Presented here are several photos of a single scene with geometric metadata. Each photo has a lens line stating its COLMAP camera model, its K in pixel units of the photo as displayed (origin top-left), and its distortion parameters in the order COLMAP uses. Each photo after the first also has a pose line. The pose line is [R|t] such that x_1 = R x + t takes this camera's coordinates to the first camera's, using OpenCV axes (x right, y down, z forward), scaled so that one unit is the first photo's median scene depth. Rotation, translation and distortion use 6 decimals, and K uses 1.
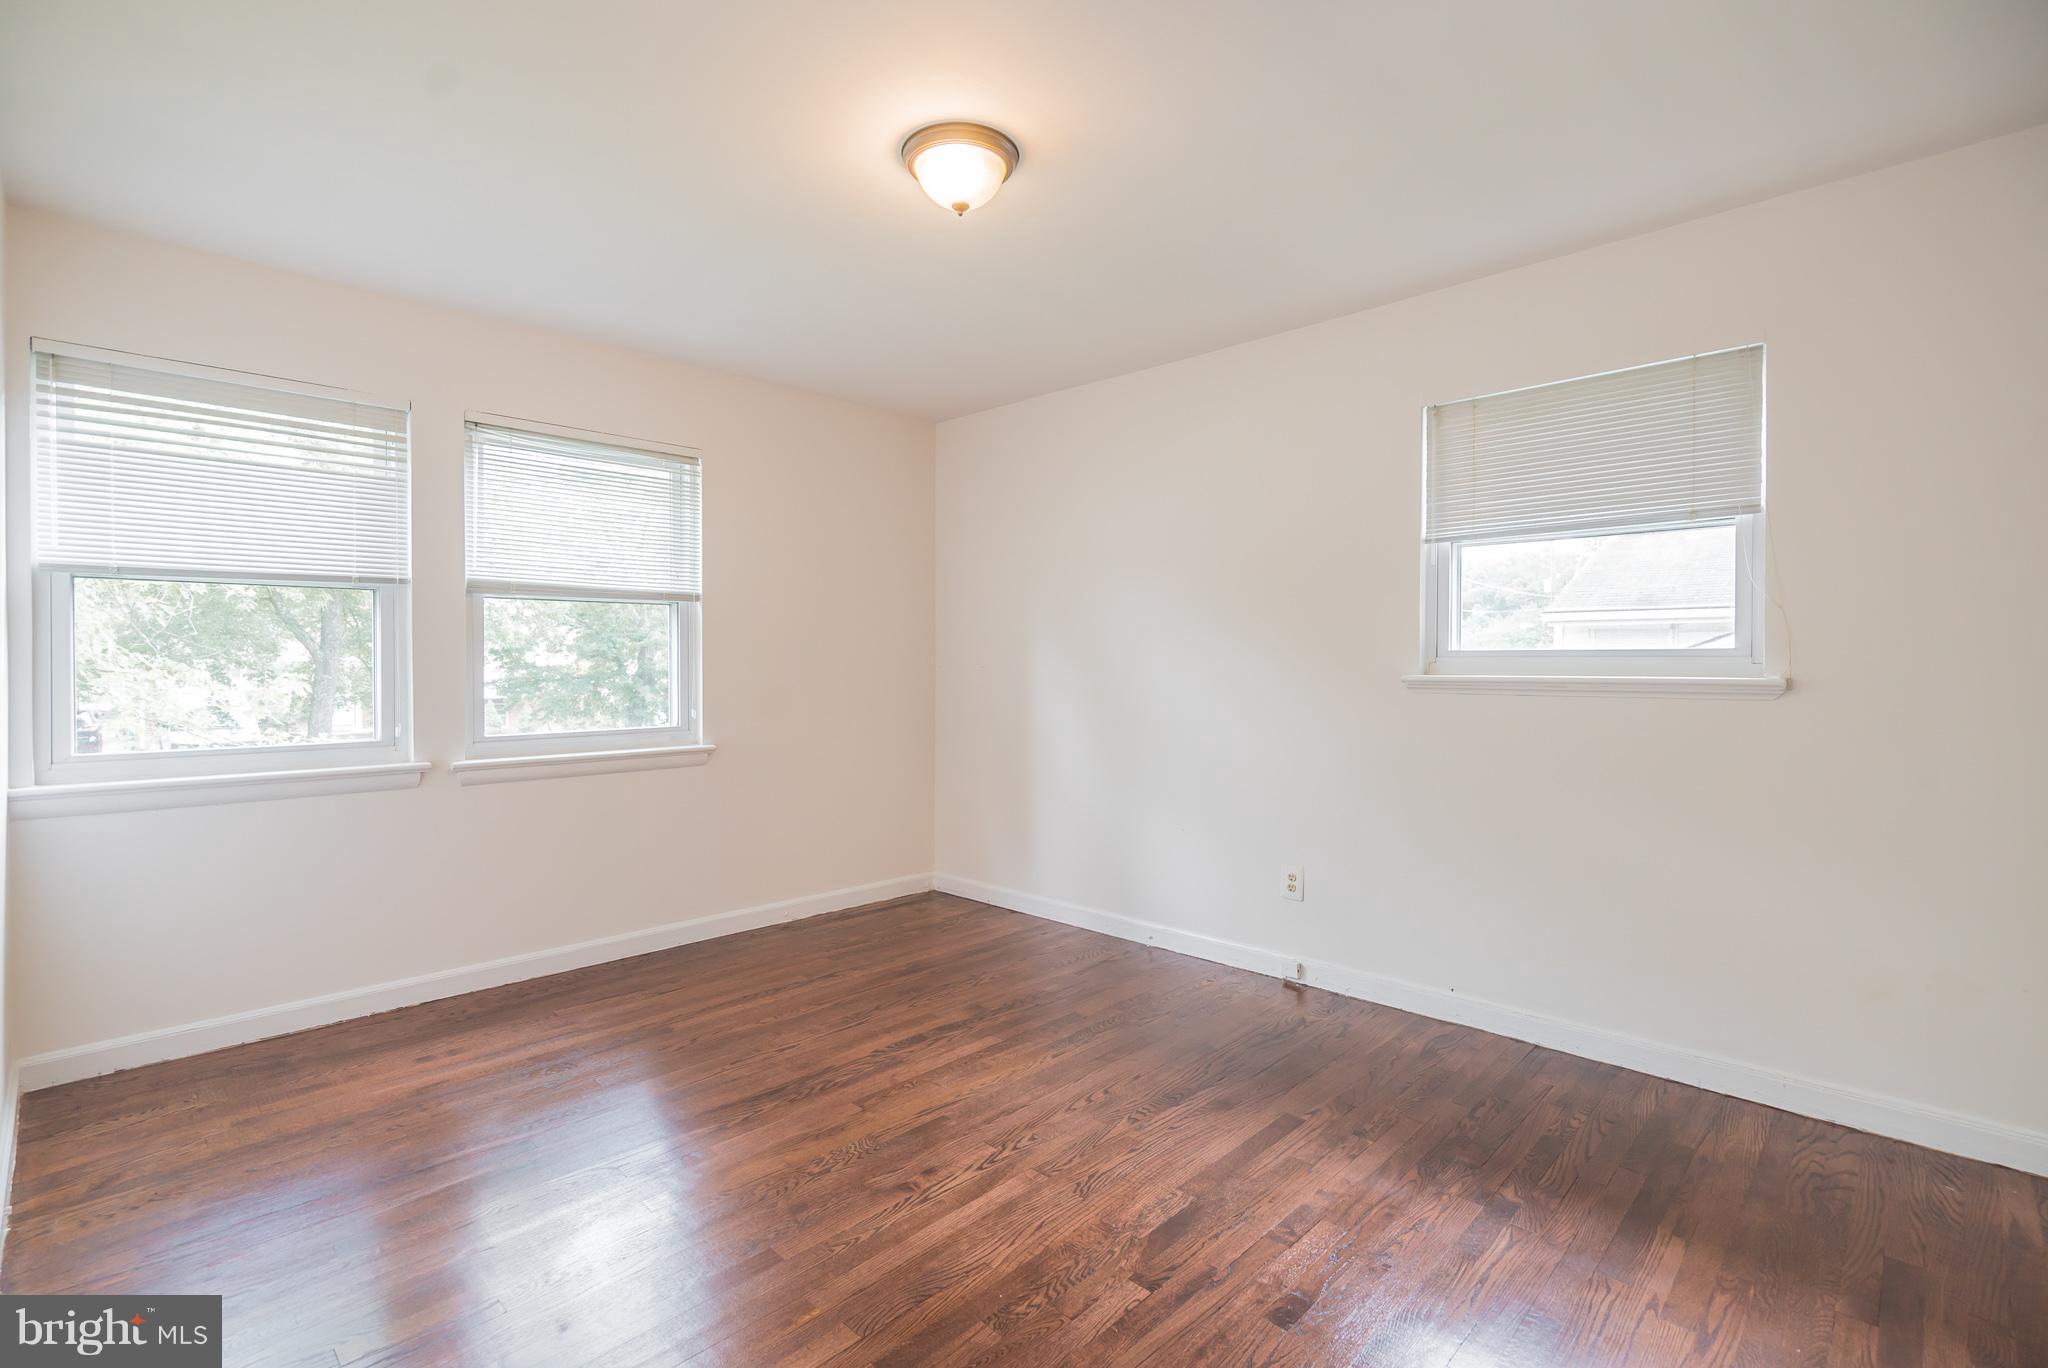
lens RADIAL K [[931.4, 0, 1008.5], [0, 931.4, 674.7], [0, 0, 1]] dist [-0.002326, 0.000062]
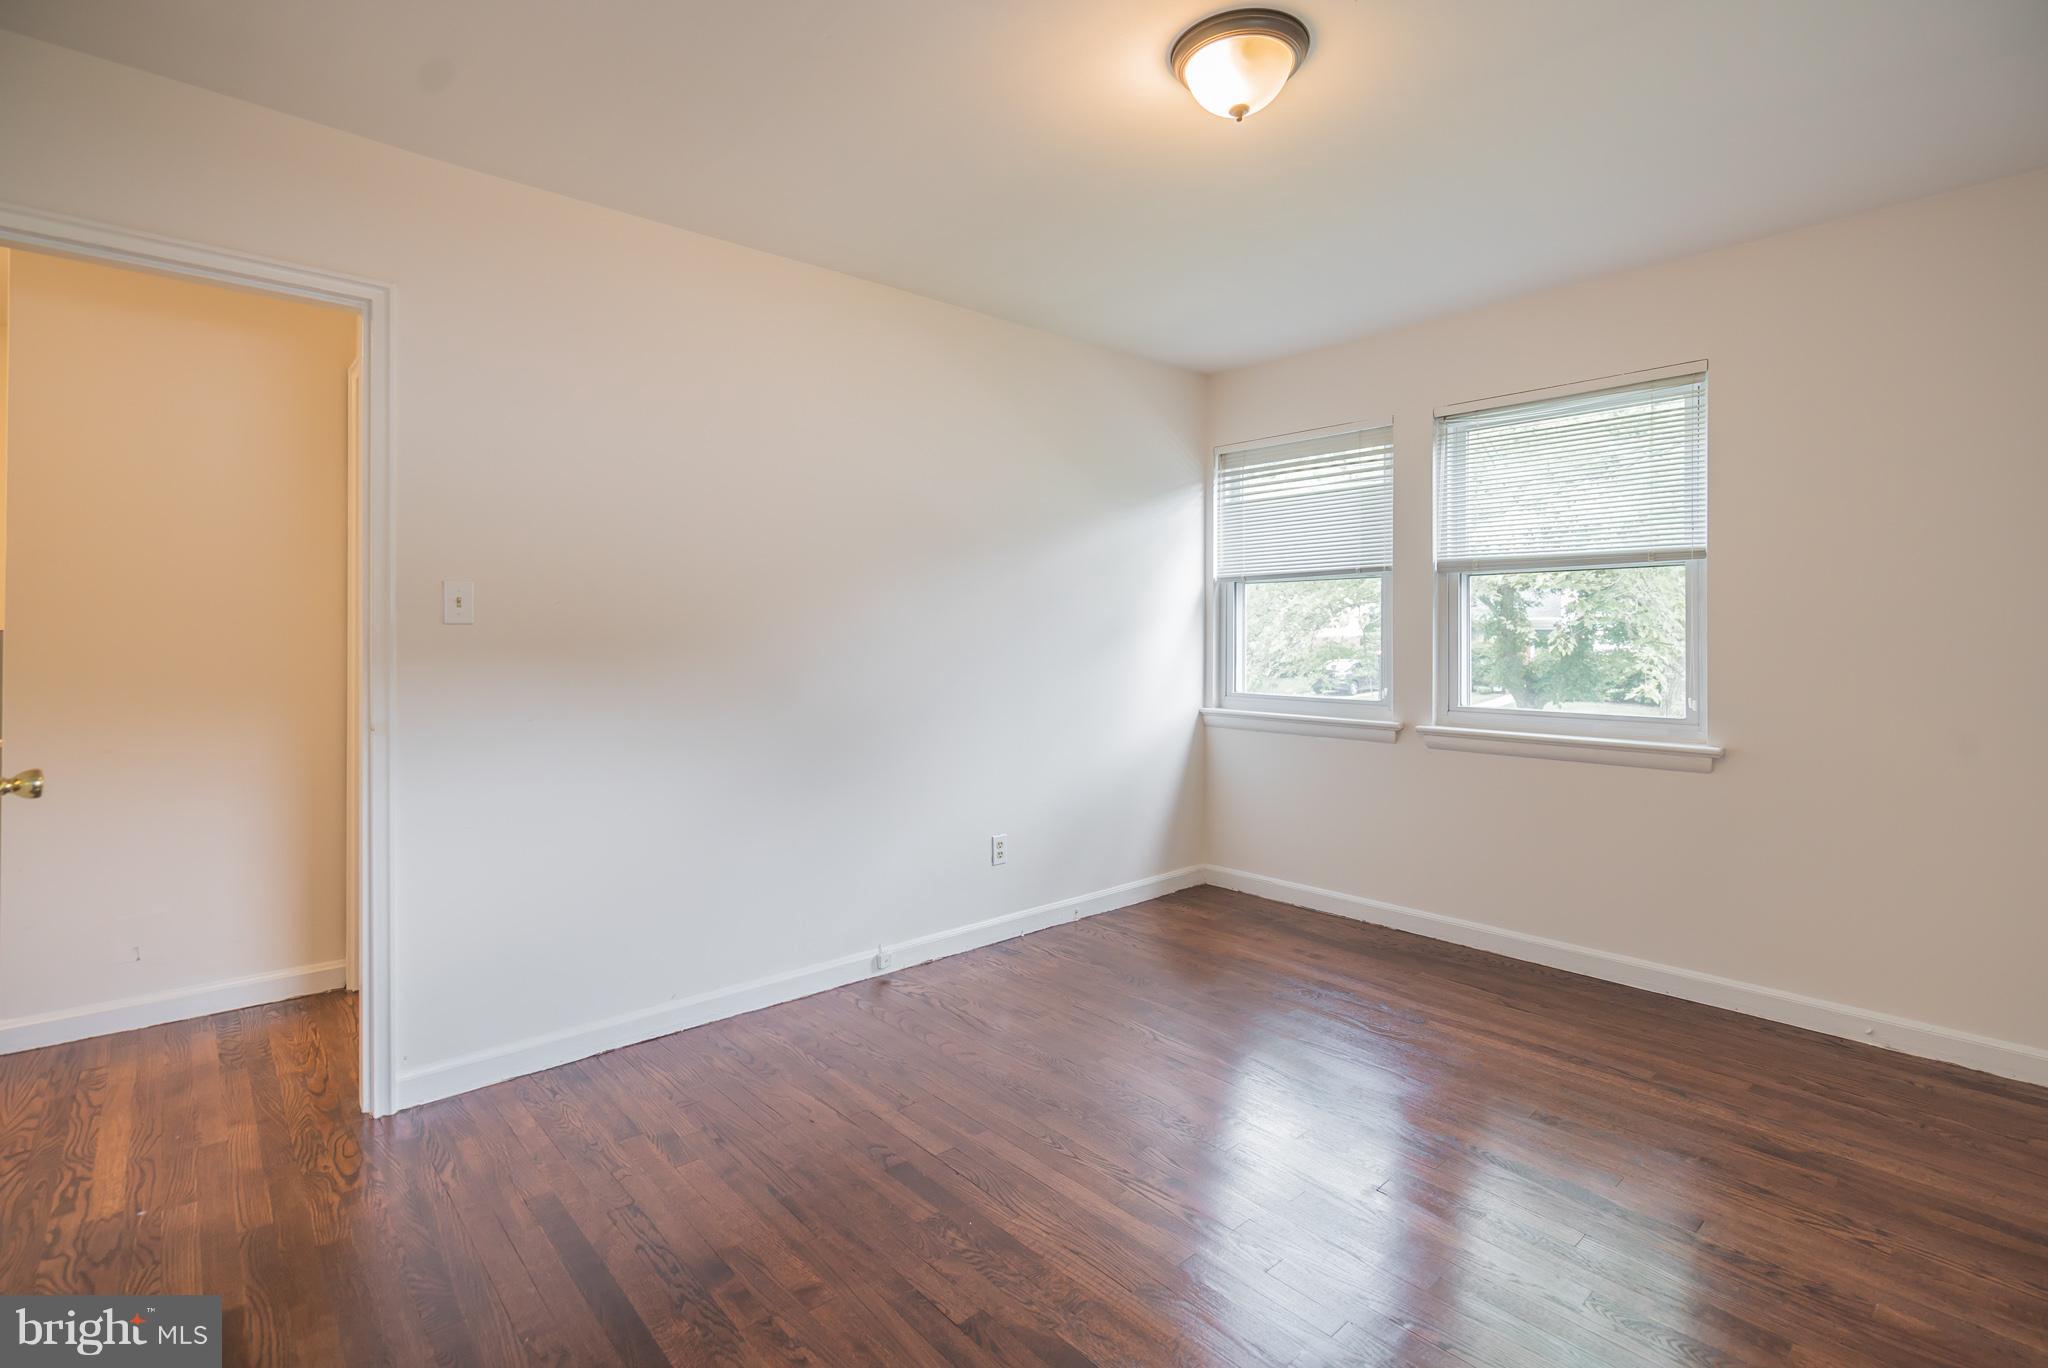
lens RADIAL K [[939.2, 0, 1015.4], [0, 939.2, 631.5], [0, 0, 1]] dist [-0.003430, -0.000381]
pose [[-0.052513, -0.003943, -0.998612, 0.556197], [-0.017998, 0.999834, -0.003001, -0.006961], [0.998458, 0.017815, -0.052575, 0.568230]]
